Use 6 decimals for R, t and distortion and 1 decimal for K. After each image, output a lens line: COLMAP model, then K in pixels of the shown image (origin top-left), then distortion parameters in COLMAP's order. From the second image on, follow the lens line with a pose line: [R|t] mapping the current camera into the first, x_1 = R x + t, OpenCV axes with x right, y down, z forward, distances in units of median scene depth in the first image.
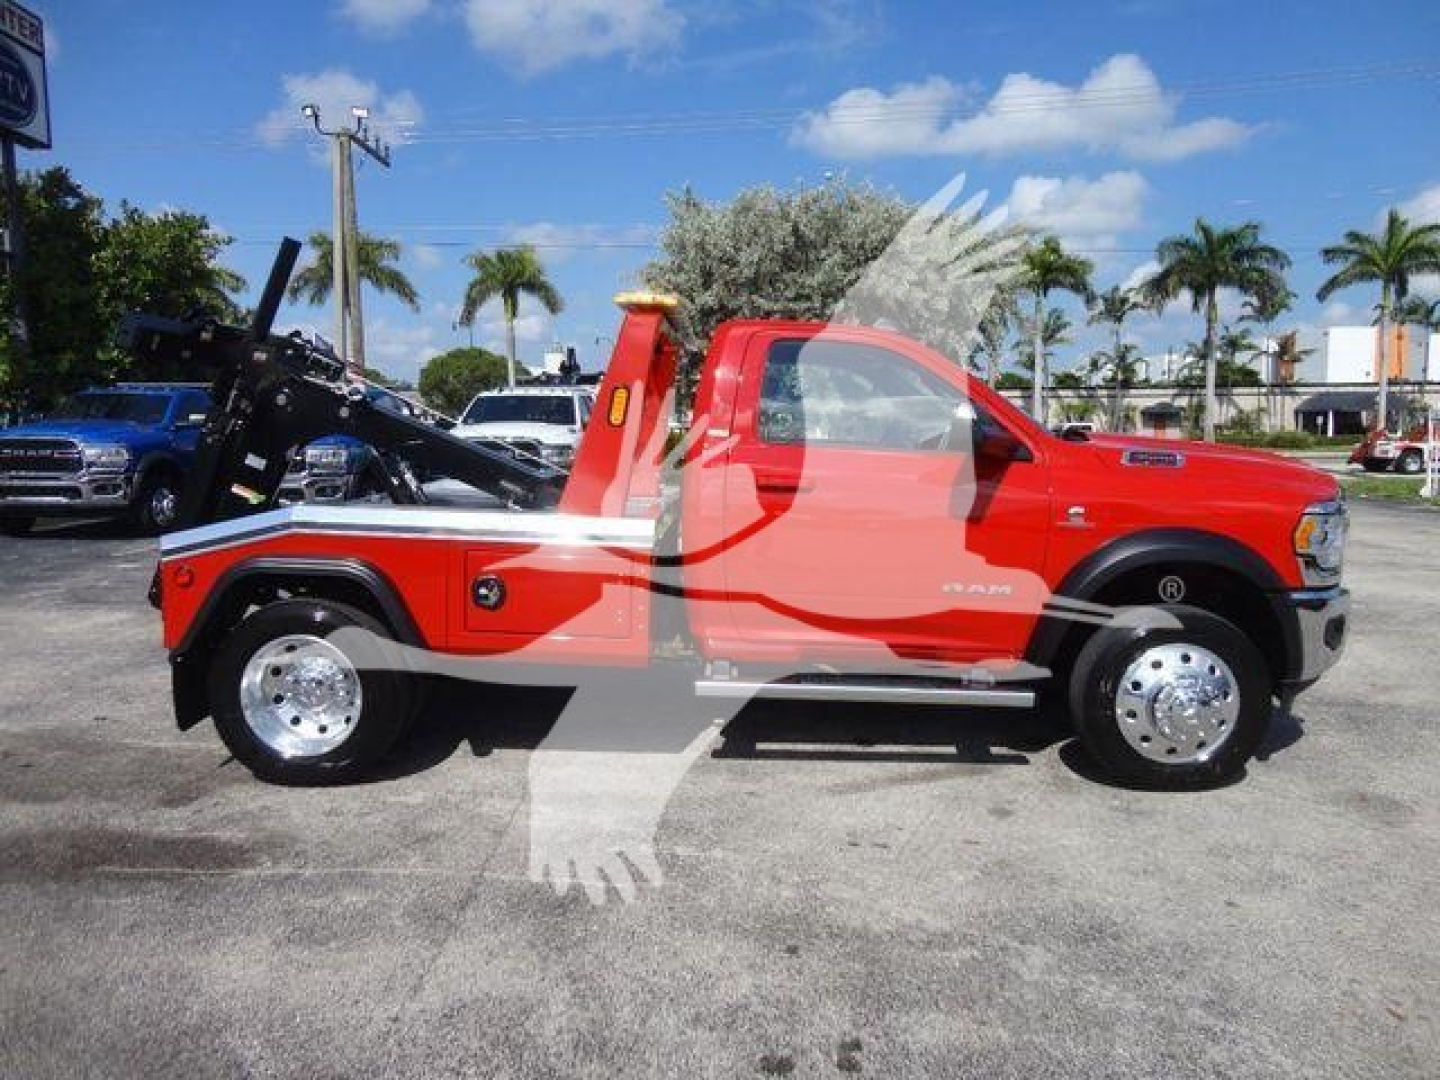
lens RADIAL K [[1048.5, 0, 719.9], [0, 1048.5, 536.7], [0, 0, 1]] dist [-0.017432, 0.016561]
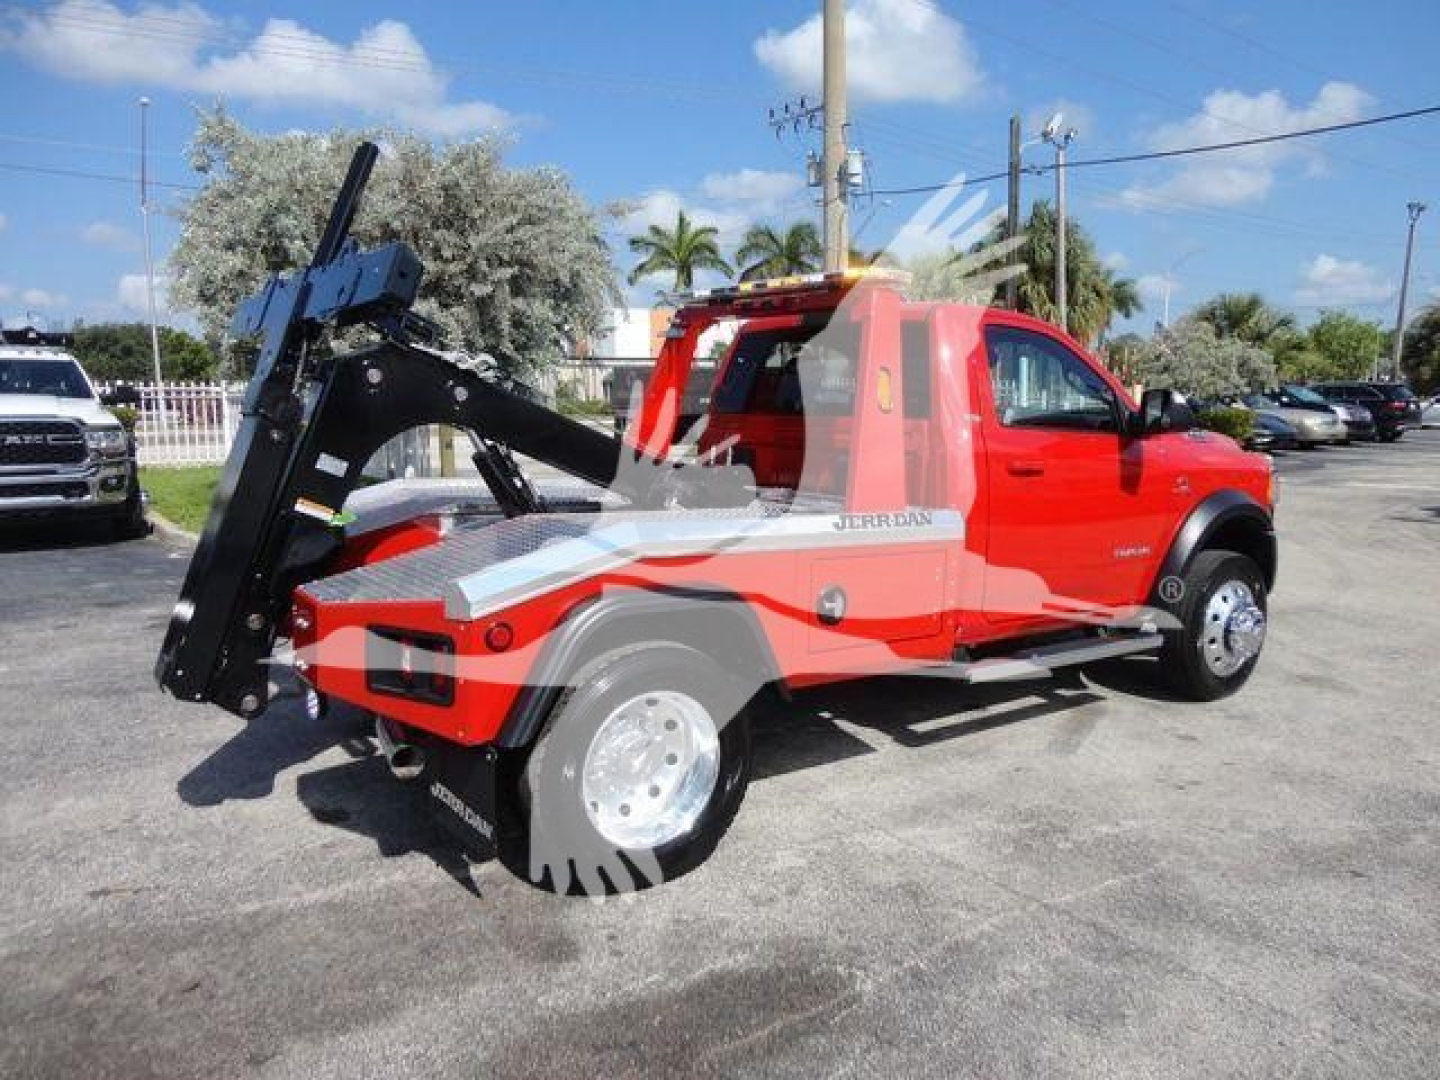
lens RADIAL K [[1048.5, 0, 723.8], [0, 1048.5, 546.9], [0, 0, 1]] dist [-0.017432, 0.016561]
pose [[0.795540, -0.085880, 0.599785, -0.225415], [0.062082, 0.996248, 0.060304, -0.014953], [-0.602713, -0.010739, 0.797886, 0.100356]]
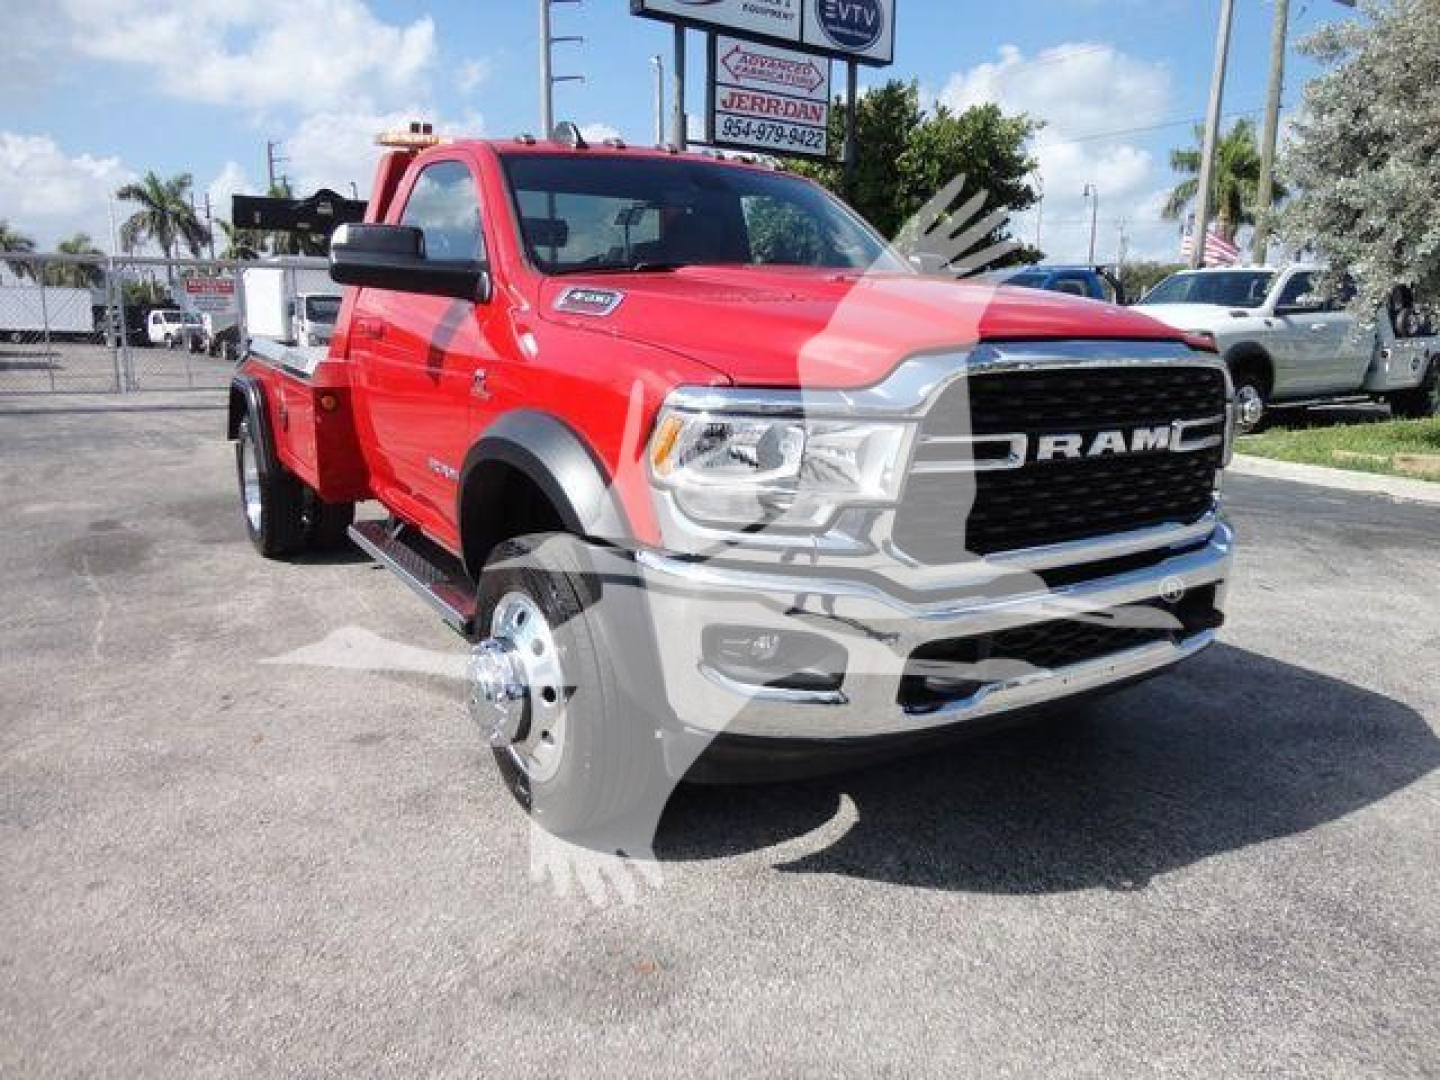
lens RADIAL K [[1048.5, 0, 730.9], [0, 1048.5, 536.5], [0, 0, 1]] dist [-0.017432, 0.016561]
pose [[0.568453, 0.177126, -0.803422, 0.284101], [-0.102762, 0.984188, 0.144270, -0.009720], [0.816272, 0.000551, 0.577667, 0.204278]]
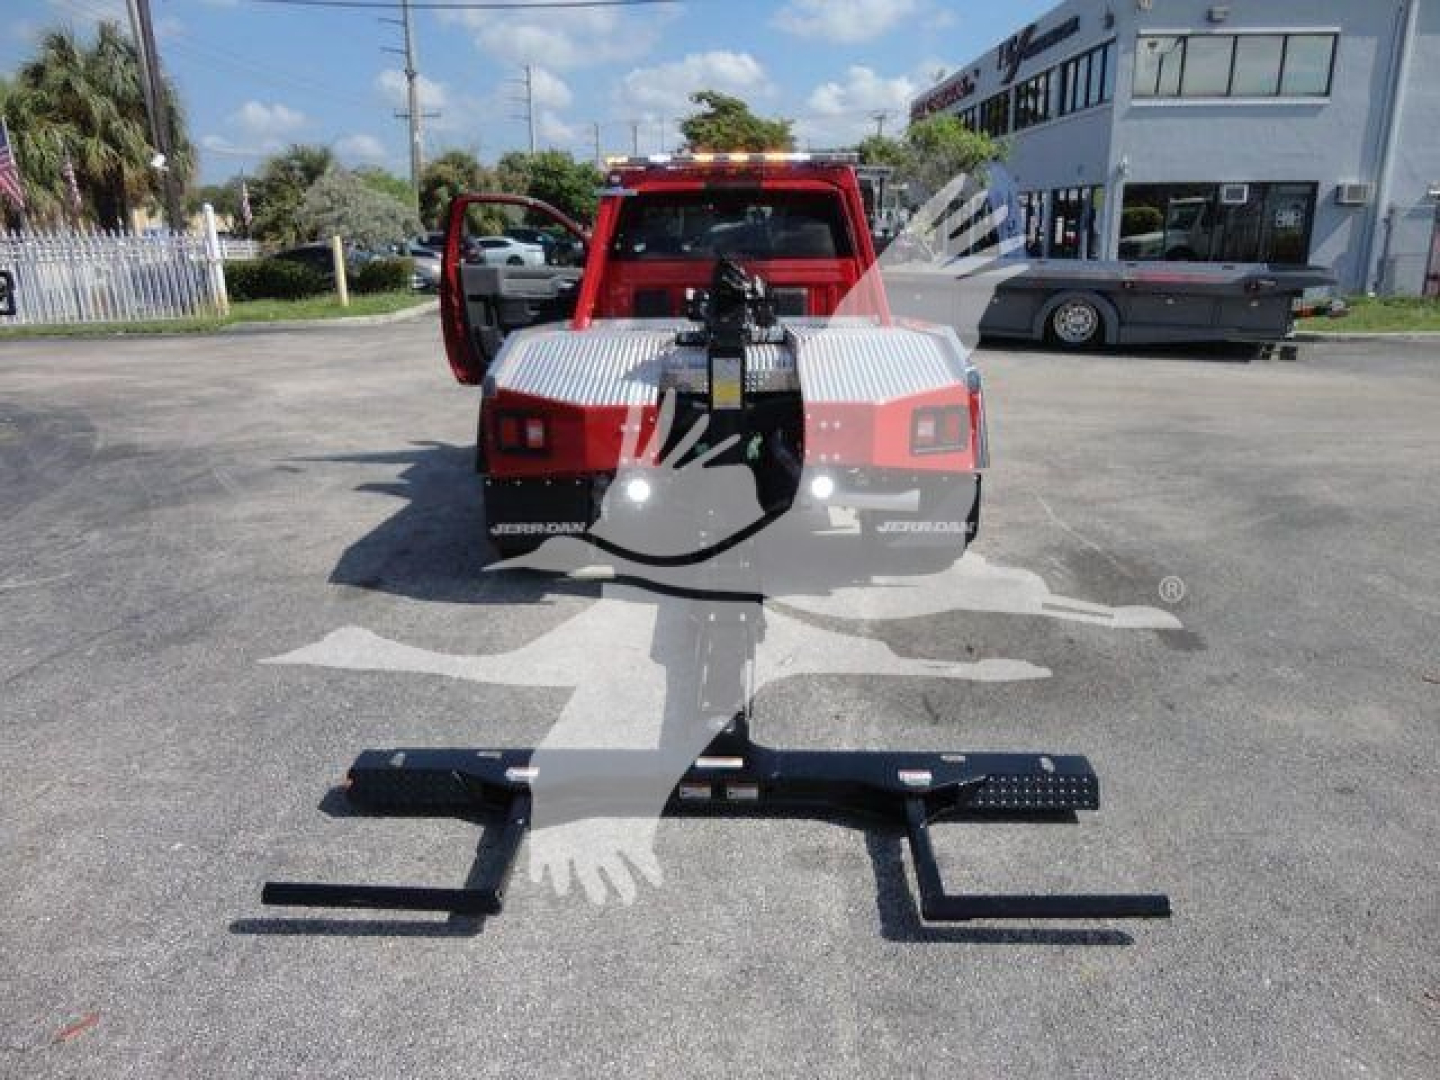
lens RADIAL K [[1048.5, 0, 724.2], [0, 1048.5, 551.4], [0, 0, 1]] dist [-0.017432, 0.016561]
pose [[-0.014613, -0.284867, 0.958456, -0.448747], [0.116025, 0.951600, 0.284598, -0.043079], [-0.993139, 0.115364, 0.019146, 0.352205]]
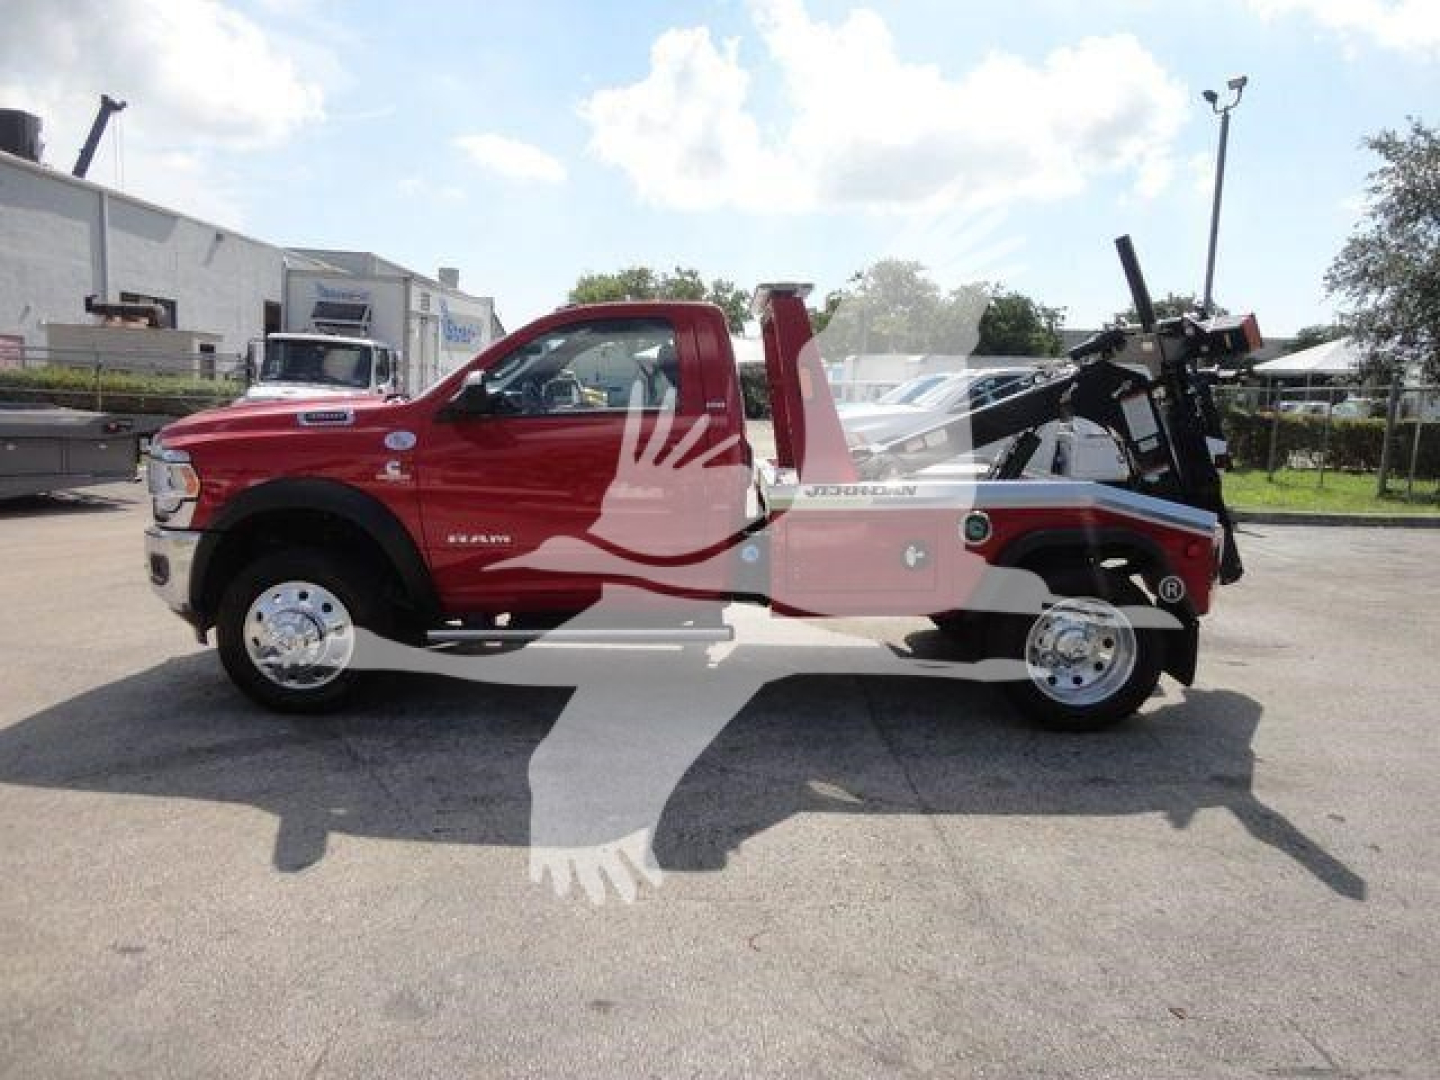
lens RADIAL K [[1048.5, 0, 731.2], [0, 1048.5, 547.4], [0, 0, 1]] dist [-0.017432, 0.016561]
pose [[-0.999001, -0.023527, -0.038002, 0.009225], [-0.032156, 0.968865, 0.245491, -0.076576], [0.031044, 0.246468, -0.968654, 0.718615]]
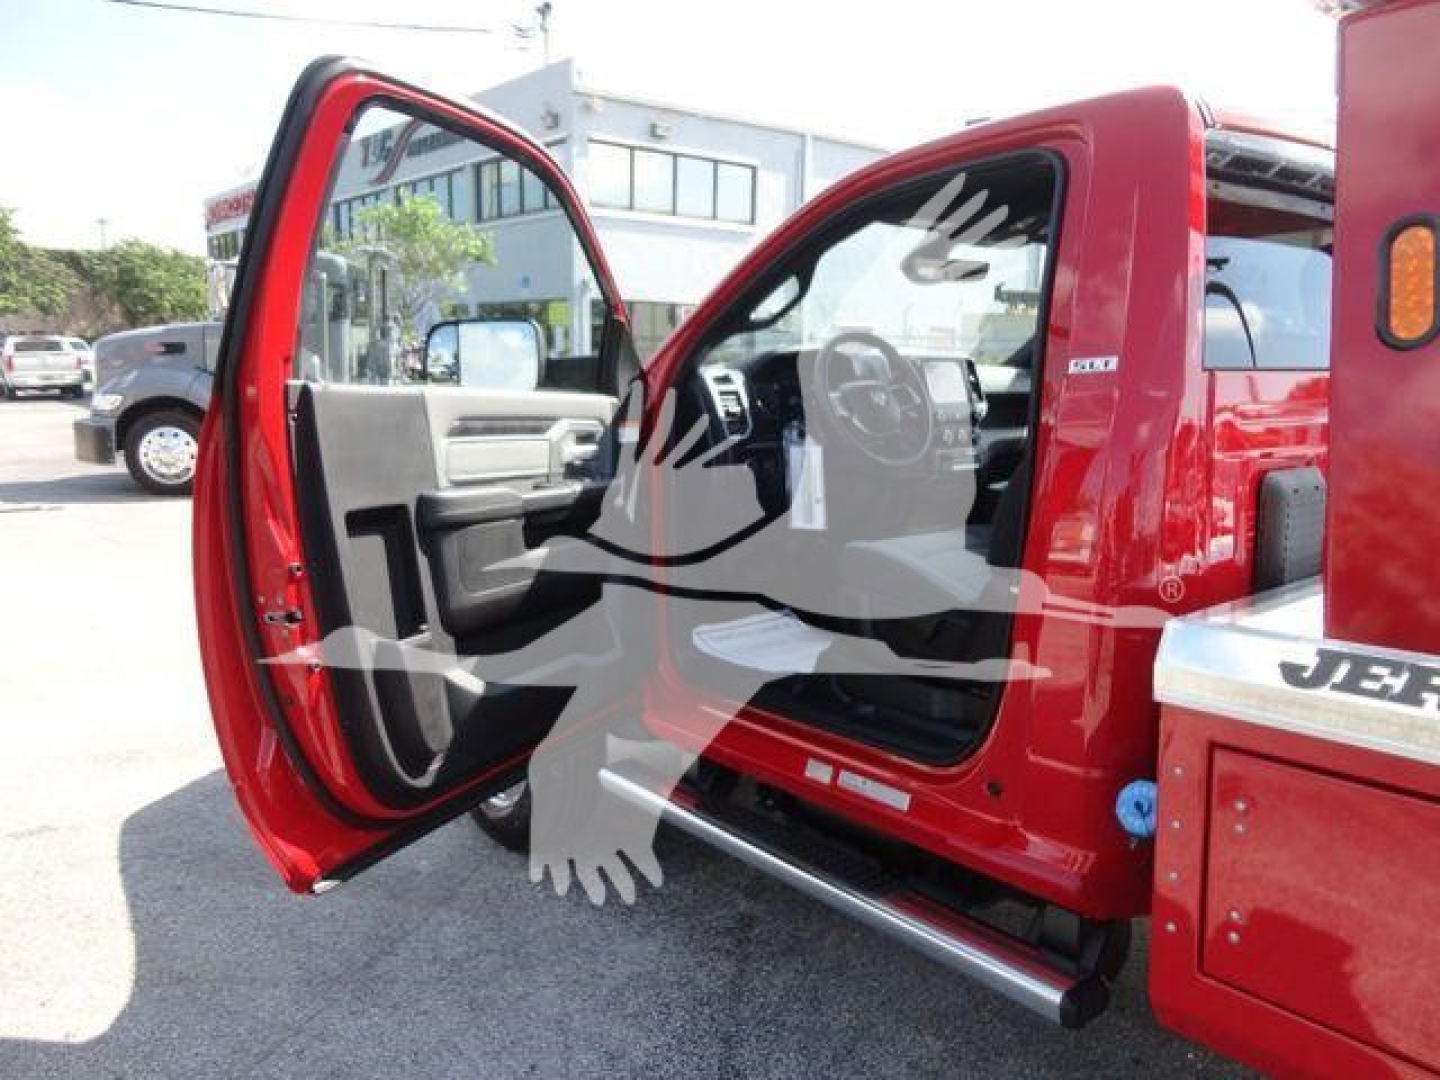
lens RADIAL K [[1048.5, 0, 728.4], [0, 1048.5, 546.1], [0, 0, 1]] dist [-0.017432, 0.016561]
pose [[-0.652681, -0.133760, 0.745731, -0.058277], [0.074534, 0.968181, 0.238894, -0.051785], [-0.753957, 0.211505, -0.621944, 0.503703]]
